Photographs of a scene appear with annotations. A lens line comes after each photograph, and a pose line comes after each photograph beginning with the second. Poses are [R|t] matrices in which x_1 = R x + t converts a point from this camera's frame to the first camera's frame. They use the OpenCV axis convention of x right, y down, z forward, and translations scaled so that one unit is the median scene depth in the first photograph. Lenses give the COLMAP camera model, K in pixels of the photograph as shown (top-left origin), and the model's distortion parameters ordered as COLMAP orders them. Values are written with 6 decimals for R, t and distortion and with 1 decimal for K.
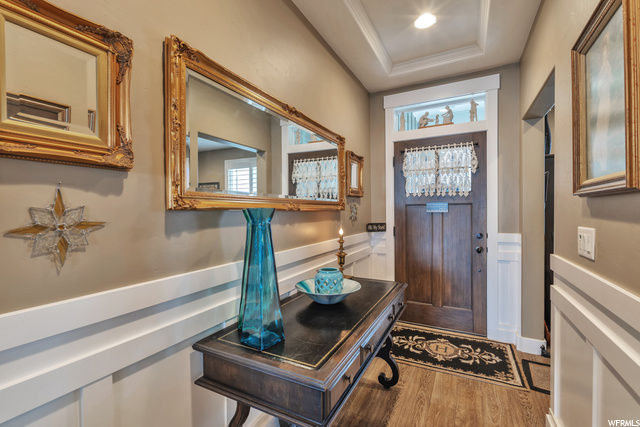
lens RADIAL K [[278.0, 0, 320.6], [0, 278.0, 213.4], [0, 0, 1]] dist [0.002034, -0.001552]
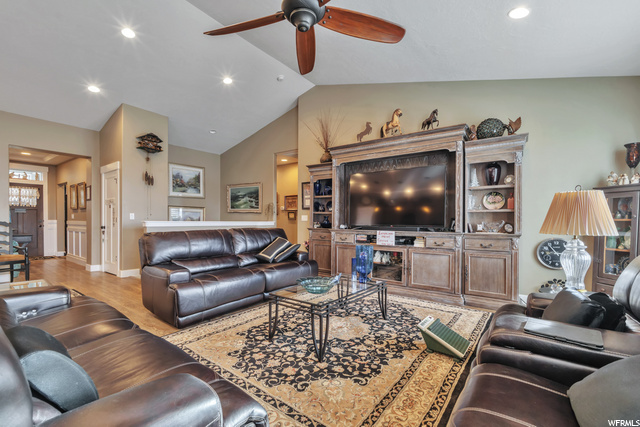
lens RADIAL K [[278.0, 0, 330.7], [0, 278.0, 220.7], [0, 0, 1]] dist [0.002034, -0.001552]
pose [[0.124800, -0.003963, 0.992174, -1.903020], [0.005402, 0.999980, 0.003315, 0.084091], [-0.992167, 0.004946, 0.124819, -2.329903]]
